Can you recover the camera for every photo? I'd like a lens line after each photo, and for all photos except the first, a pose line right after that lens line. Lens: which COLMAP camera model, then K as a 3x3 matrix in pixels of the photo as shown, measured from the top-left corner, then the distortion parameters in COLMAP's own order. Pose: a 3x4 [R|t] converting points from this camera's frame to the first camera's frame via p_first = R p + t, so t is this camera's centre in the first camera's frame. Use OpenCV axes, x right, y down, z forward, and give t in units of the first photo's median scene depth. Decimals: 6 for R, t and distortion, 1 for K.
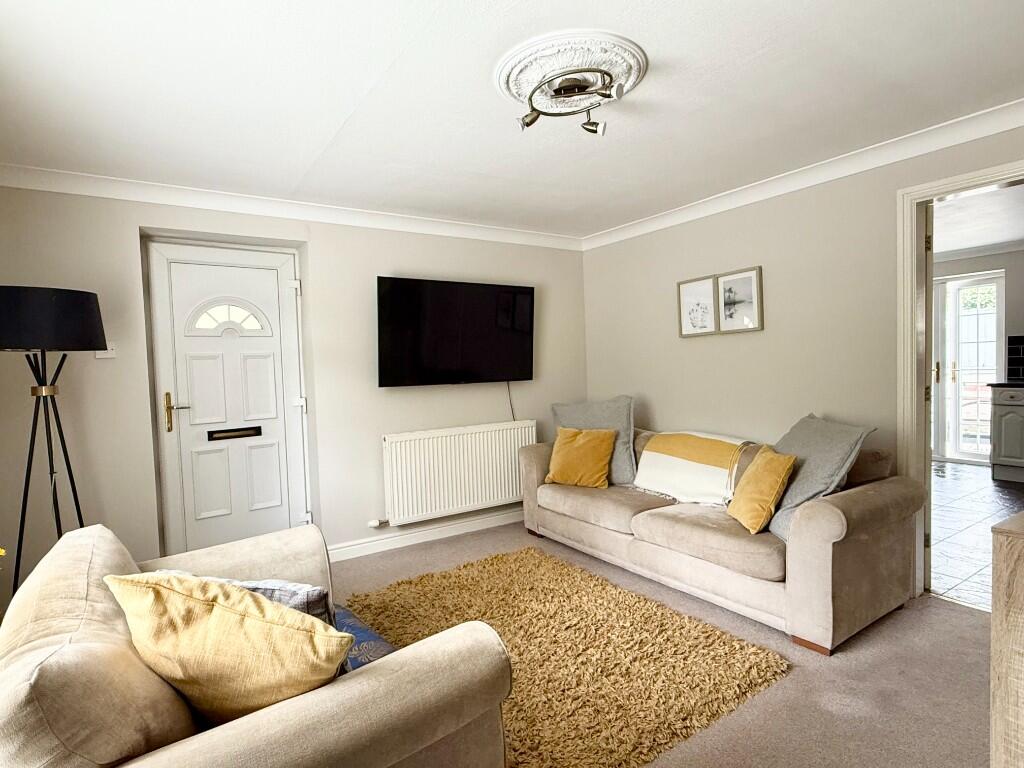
lens RADIAL K [[556.2, 0, 512.0], [0, 556.2, 384.0], [0, 0, 1]] dist [-0.000514, 0.000049]
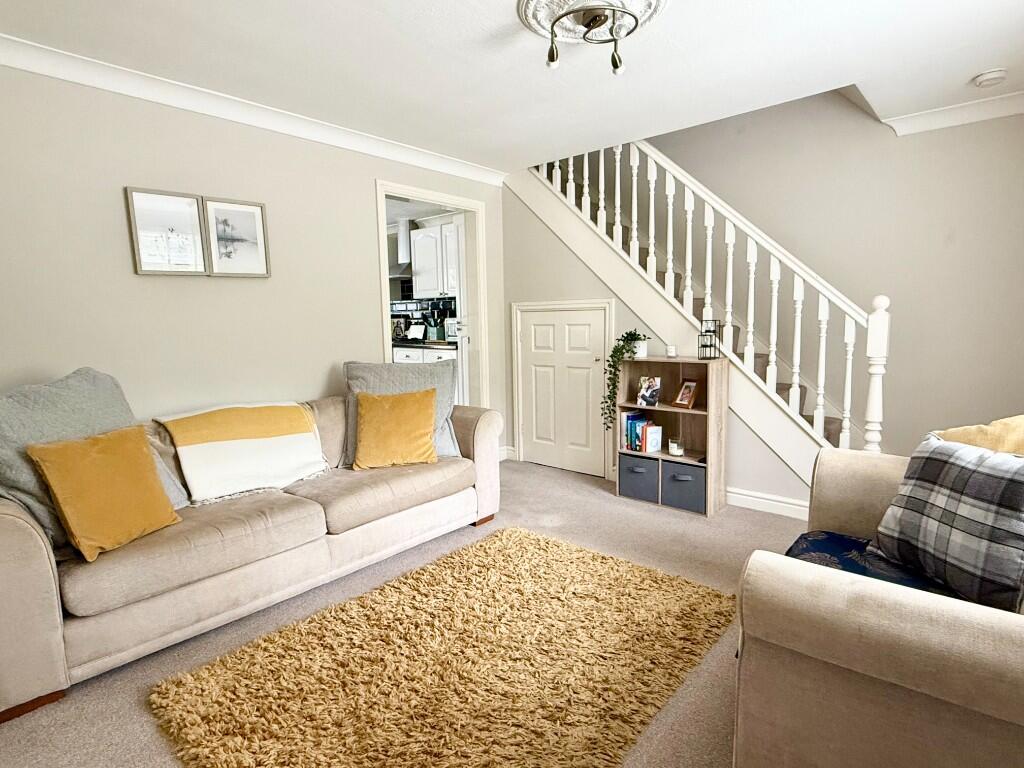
lens RADIAL K [[556.2, 0, 512.0], [0, 556.2, 384.0], [0, 0, 1]] dist [-0.000514, 0.000049]
pose [[-0.252693, -0.086496, 0.963673, -0.496536], [0.063959, 0.992324, 0.105839, 0.002959], [-0.965430, 0.088380, -0.245221, 0.818174]]
